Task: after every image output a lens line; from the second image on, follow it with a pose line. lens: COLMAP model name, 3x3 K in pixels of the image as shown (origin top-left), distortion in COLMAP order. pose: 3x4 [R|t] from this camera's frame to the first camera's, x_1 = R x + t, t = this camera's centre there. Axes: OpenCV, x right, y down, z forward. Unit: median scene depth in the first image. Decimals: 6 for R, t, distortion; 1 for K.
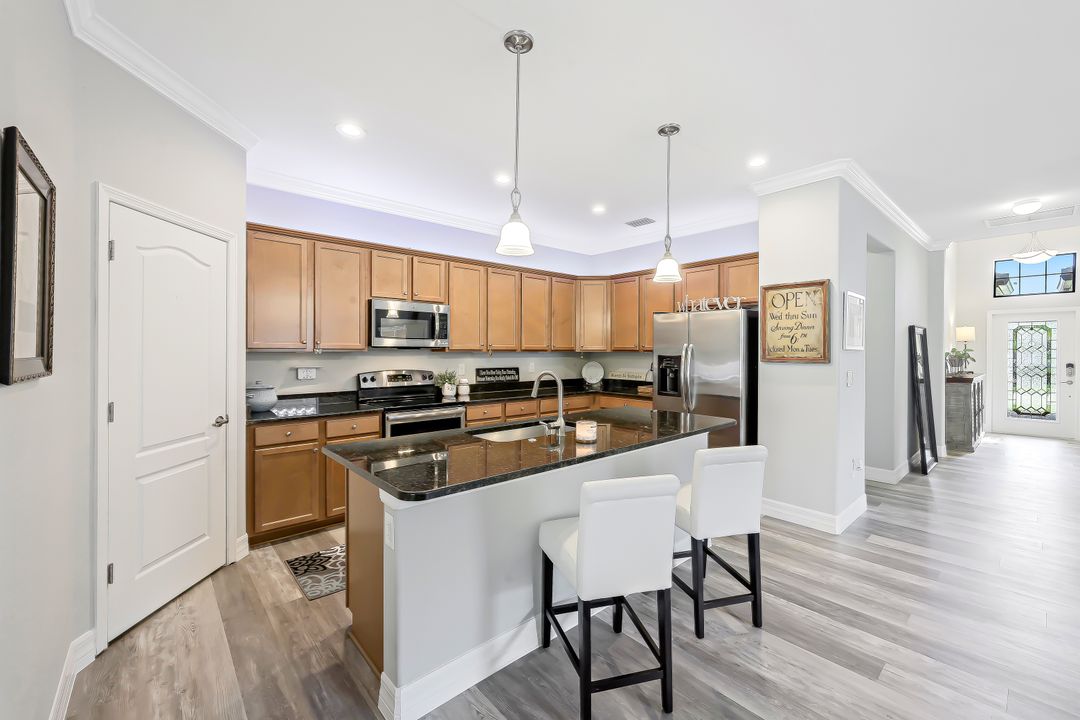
lens RADIAL K [[438.0, 0, 541.3], [0, 438.0, 349.7], [0, 0, 1]] dist [-0.001792, 0.000217]
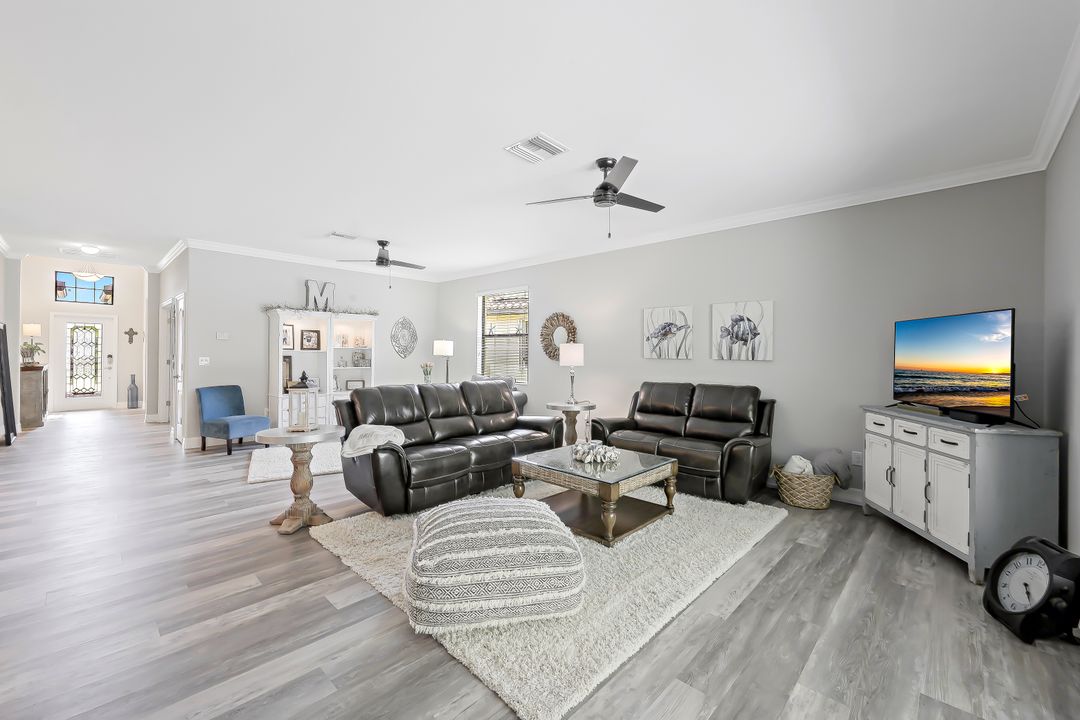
lens RADIAL K [[438.0, 0, 531.4], [0, 438.0, 355.7], [0, 0, 1]] dist [-0.001792, 0.000217]
pose [[-0.088107, -0.008486, 0.996075, -0.444497], [-0.012502, 0.999894, 0.007413, 0.009487], [-0.996033, -0.011799, -0.088204, -0.323477]]
